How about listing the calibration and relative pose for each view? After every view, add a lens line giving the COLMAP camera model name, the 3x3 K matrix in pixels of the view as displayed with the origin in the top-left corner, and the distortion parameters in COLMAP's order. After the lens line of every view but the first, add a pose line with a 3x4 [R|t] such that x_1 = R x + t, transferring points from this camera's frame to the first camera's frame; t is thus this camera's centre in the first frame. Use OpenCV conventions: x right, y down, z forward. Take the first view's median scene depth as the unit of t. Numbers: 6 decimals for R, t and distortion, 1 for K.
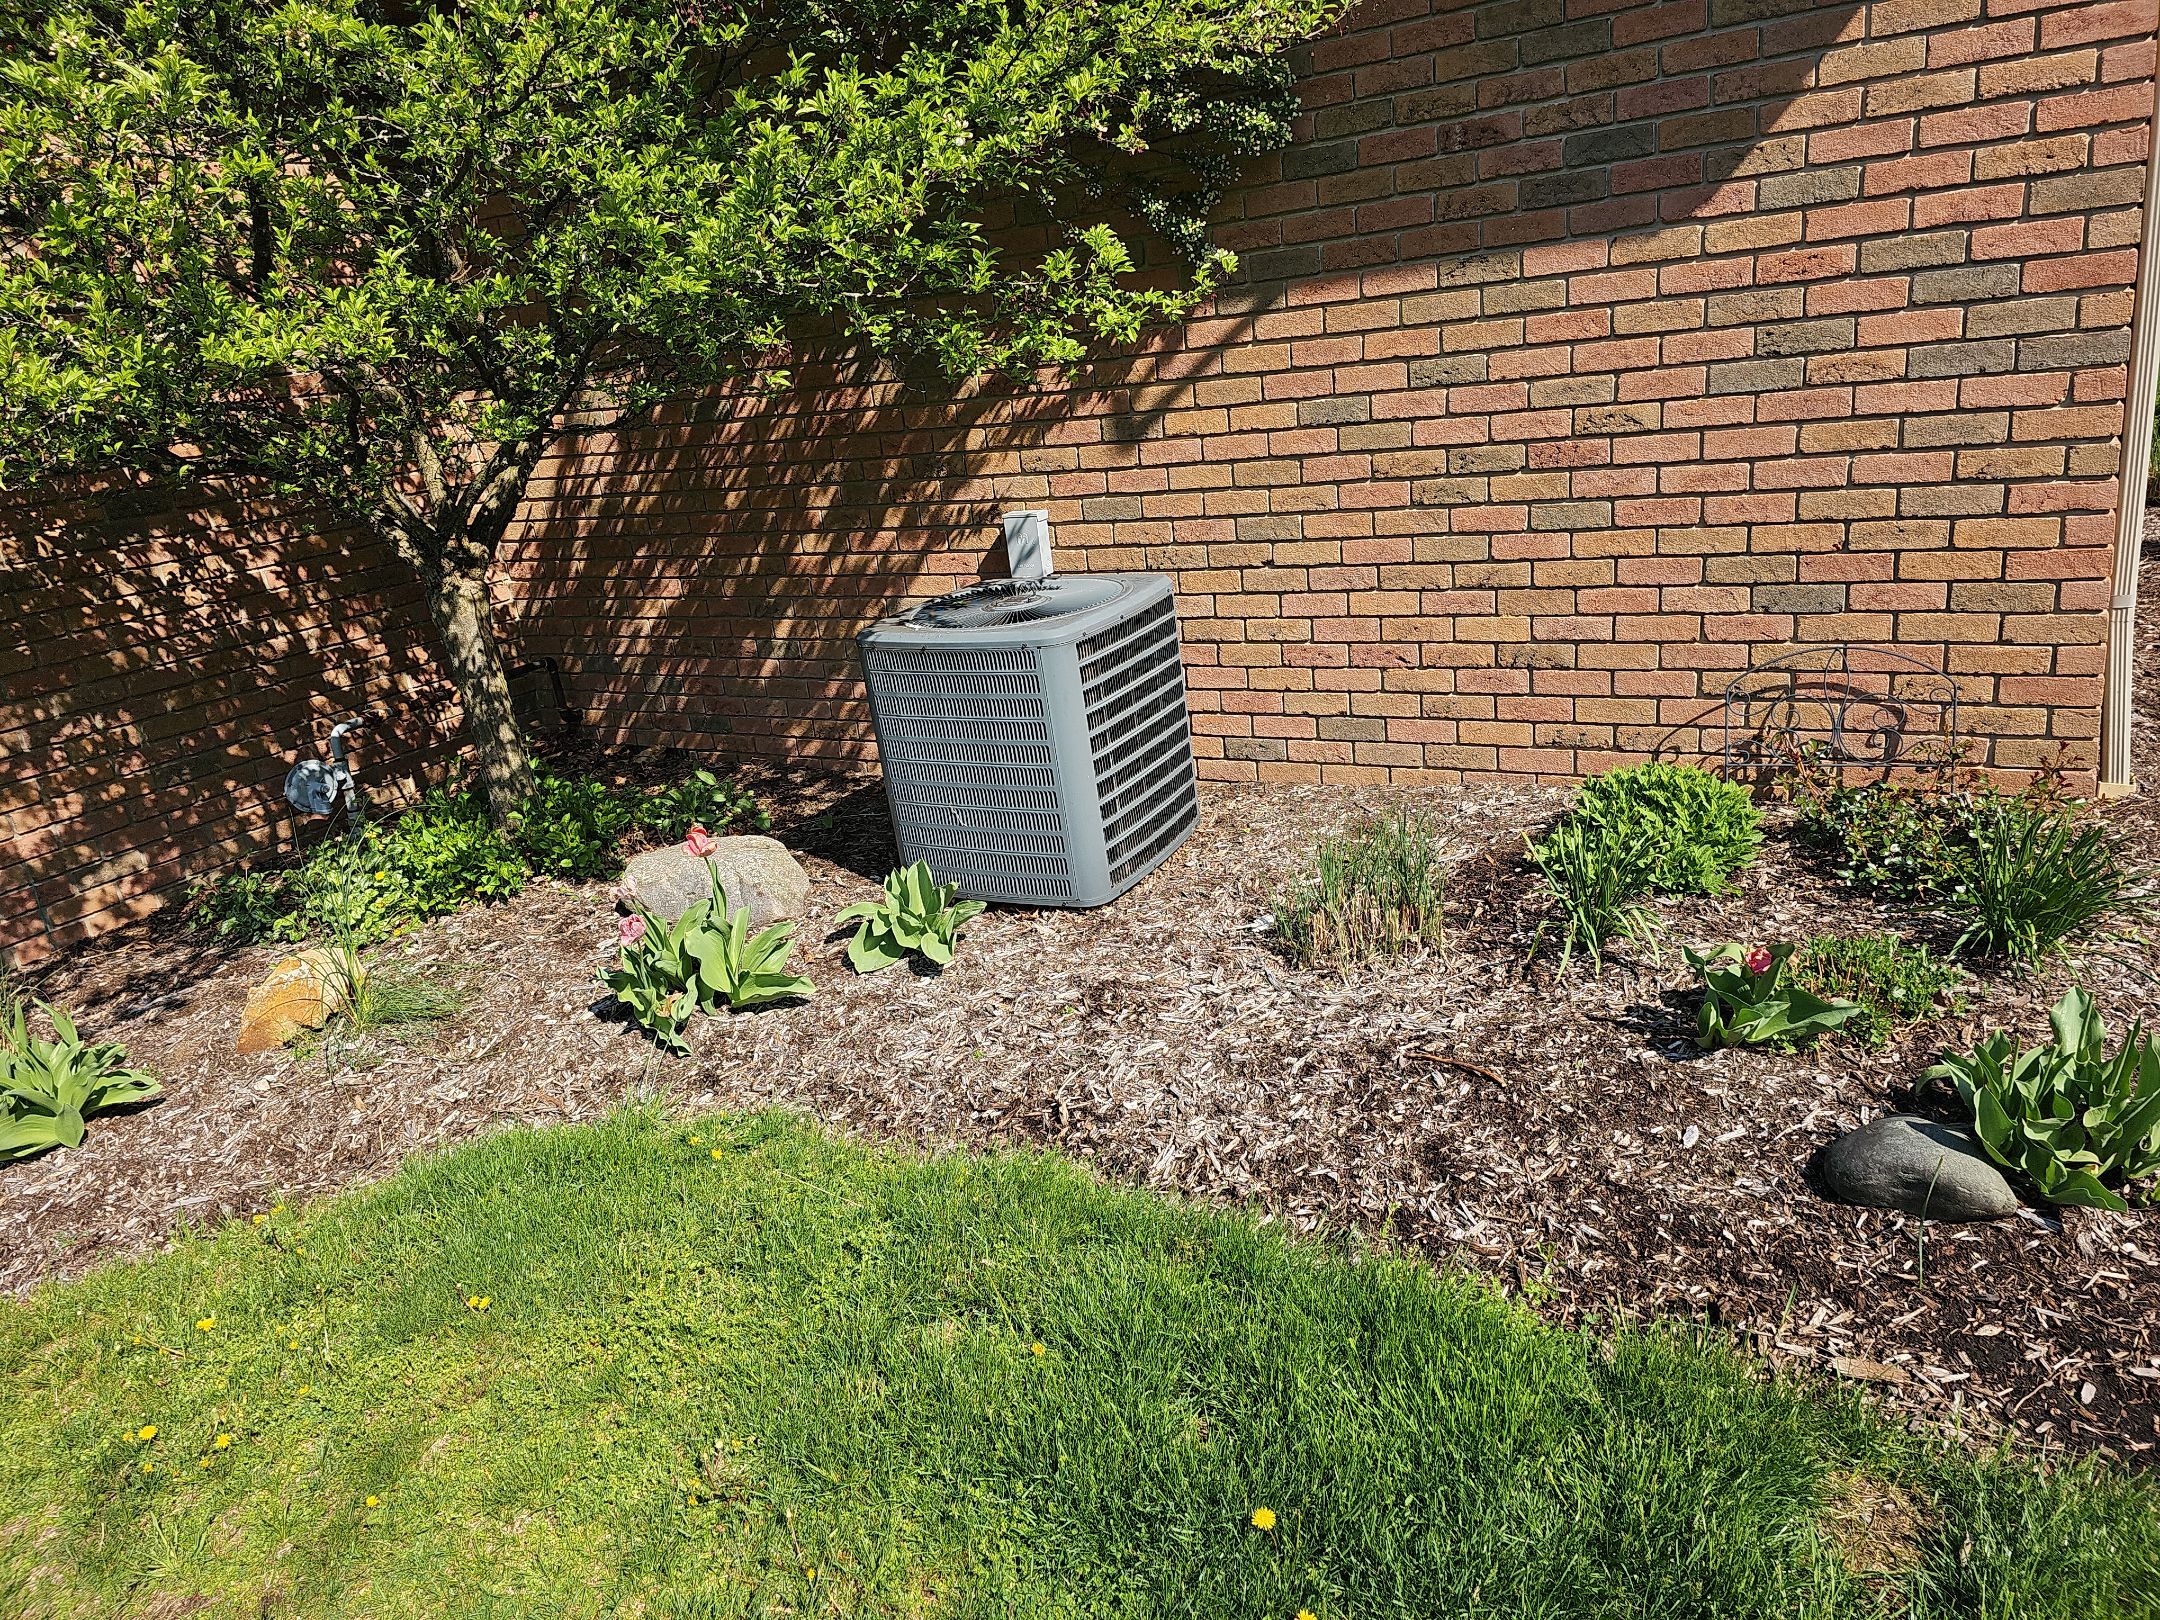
lens RADIAL K [[1461.9, 0, 1076.3], [0, 1461.9, 792.4], [0, 0, 1]] dist [0.096944, -0.095770]
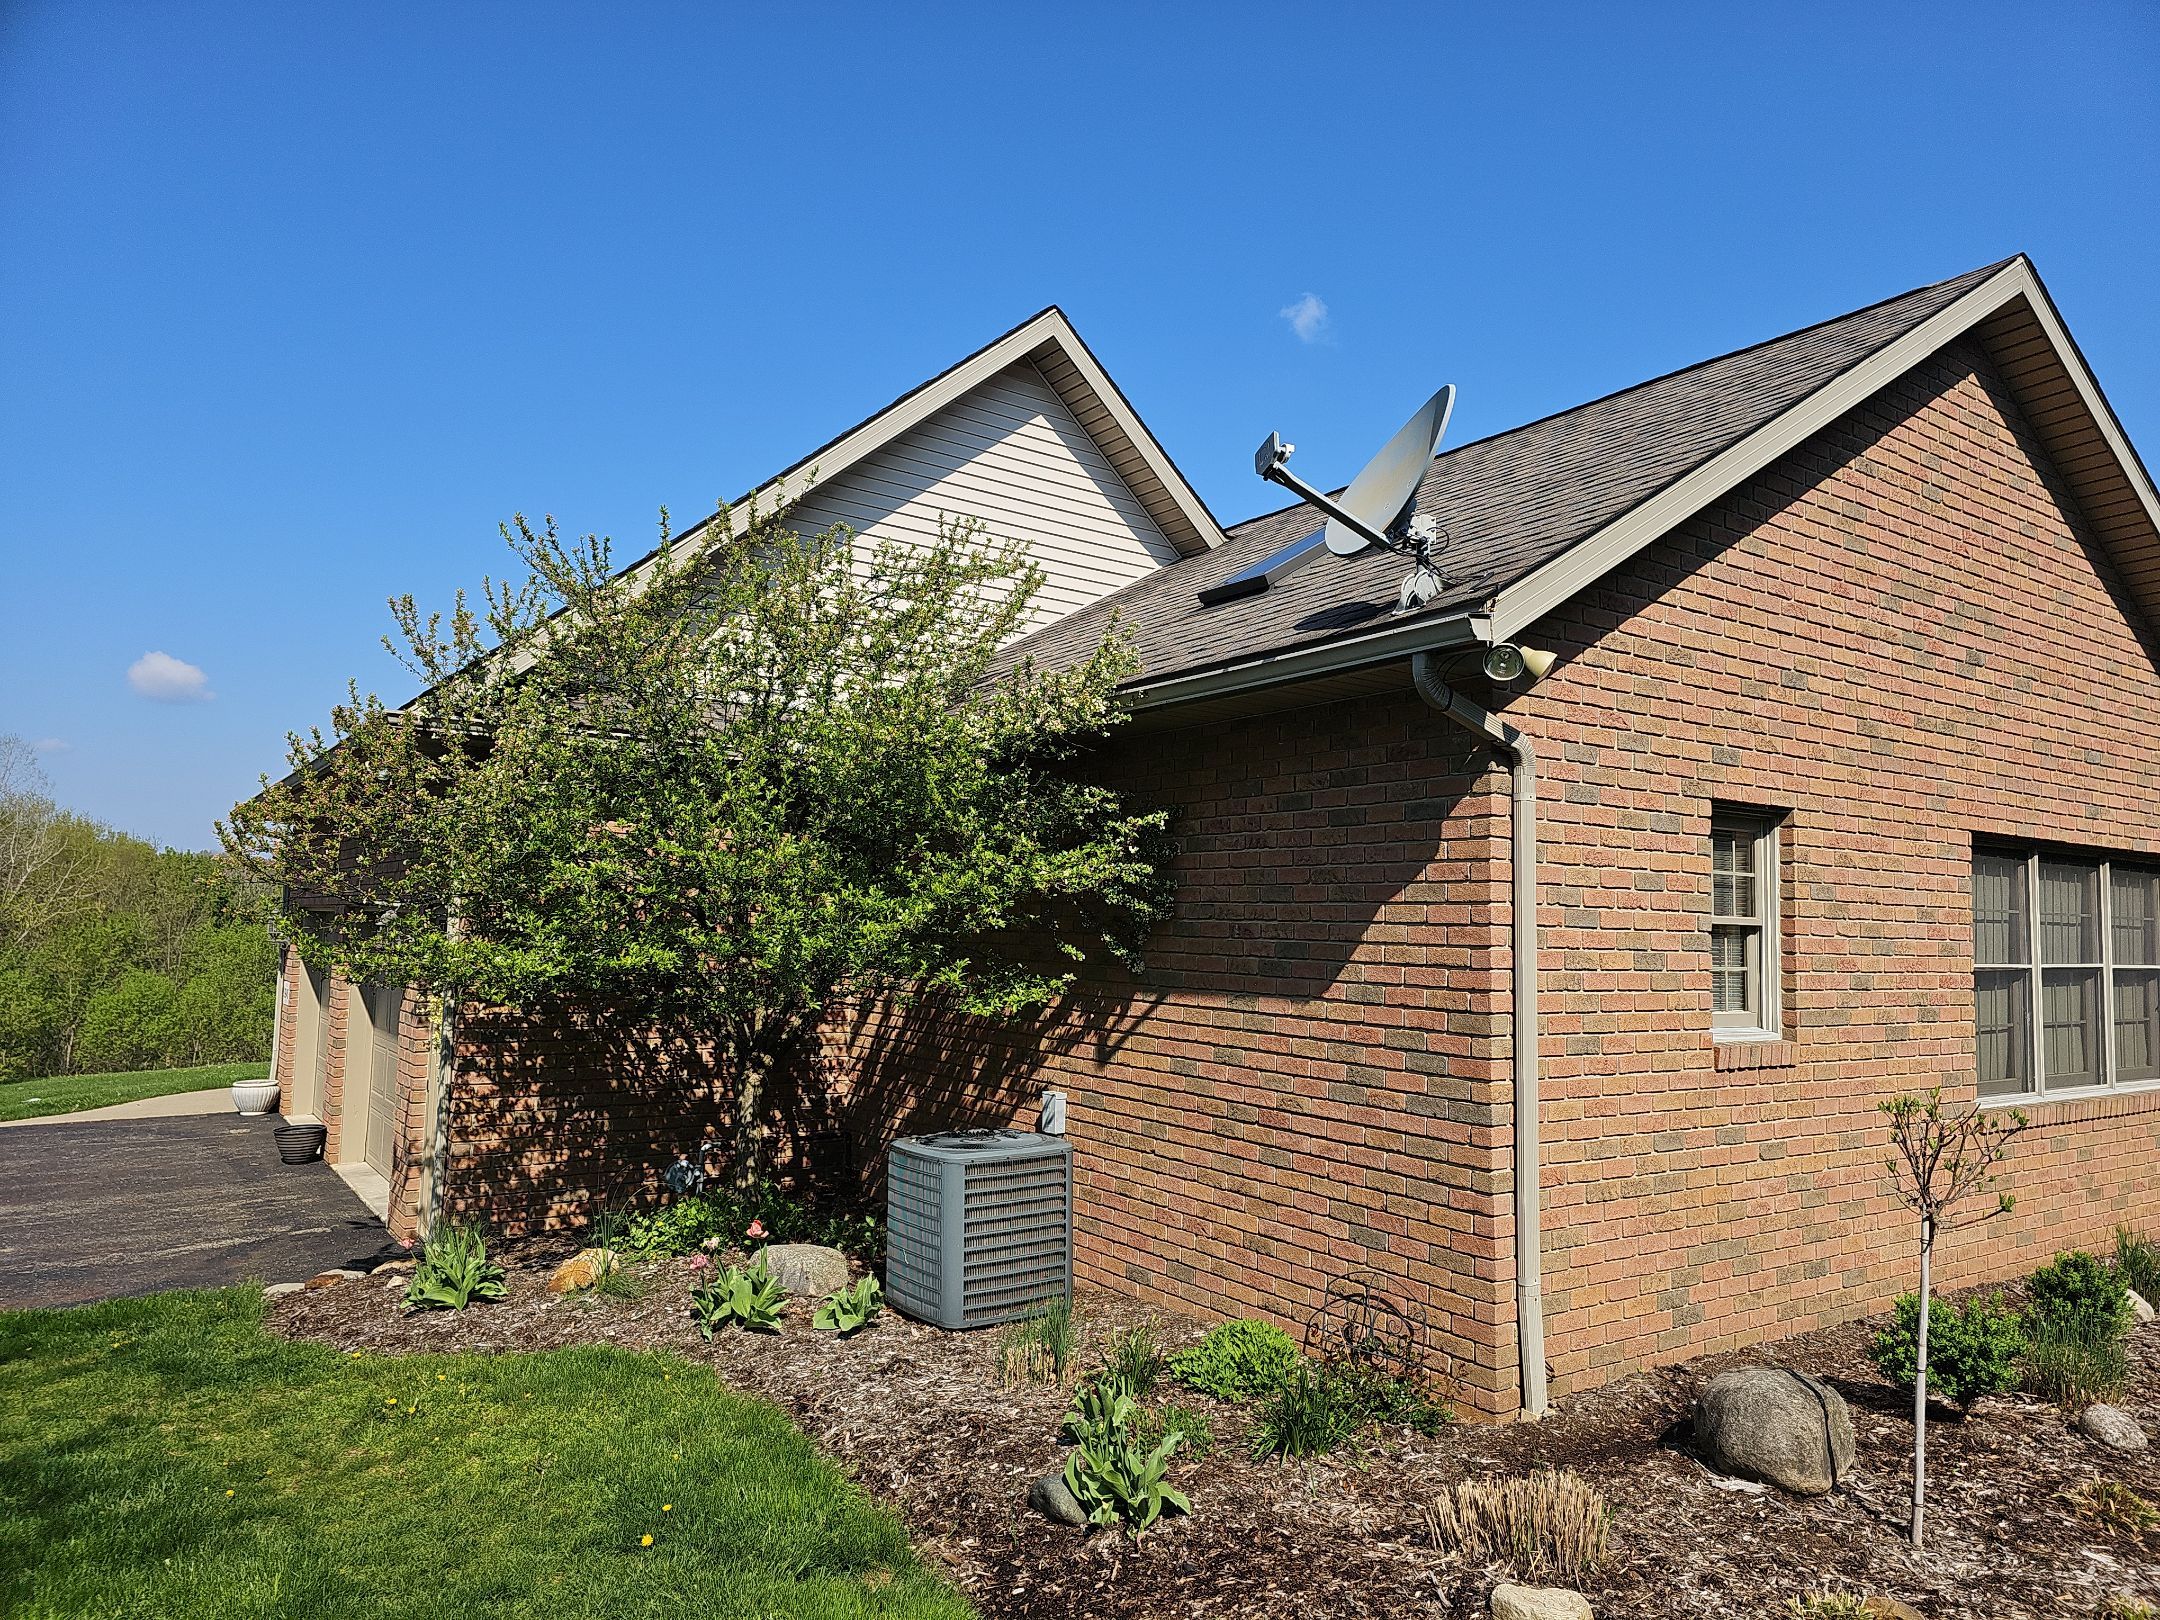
lens RADIAL K [[1461.9, 0, 1076.3], [0, 1461.9, 792.4], [0, 0, 1]] dist [0.096944, -0.095770]
pose [[0.890343, 0.097981, -0.444623, 0.689903], [-0.255321, 0.916011, -0.309411, 0.002505], [0.376963, 0.389003, 0.840580, -0.504577]]
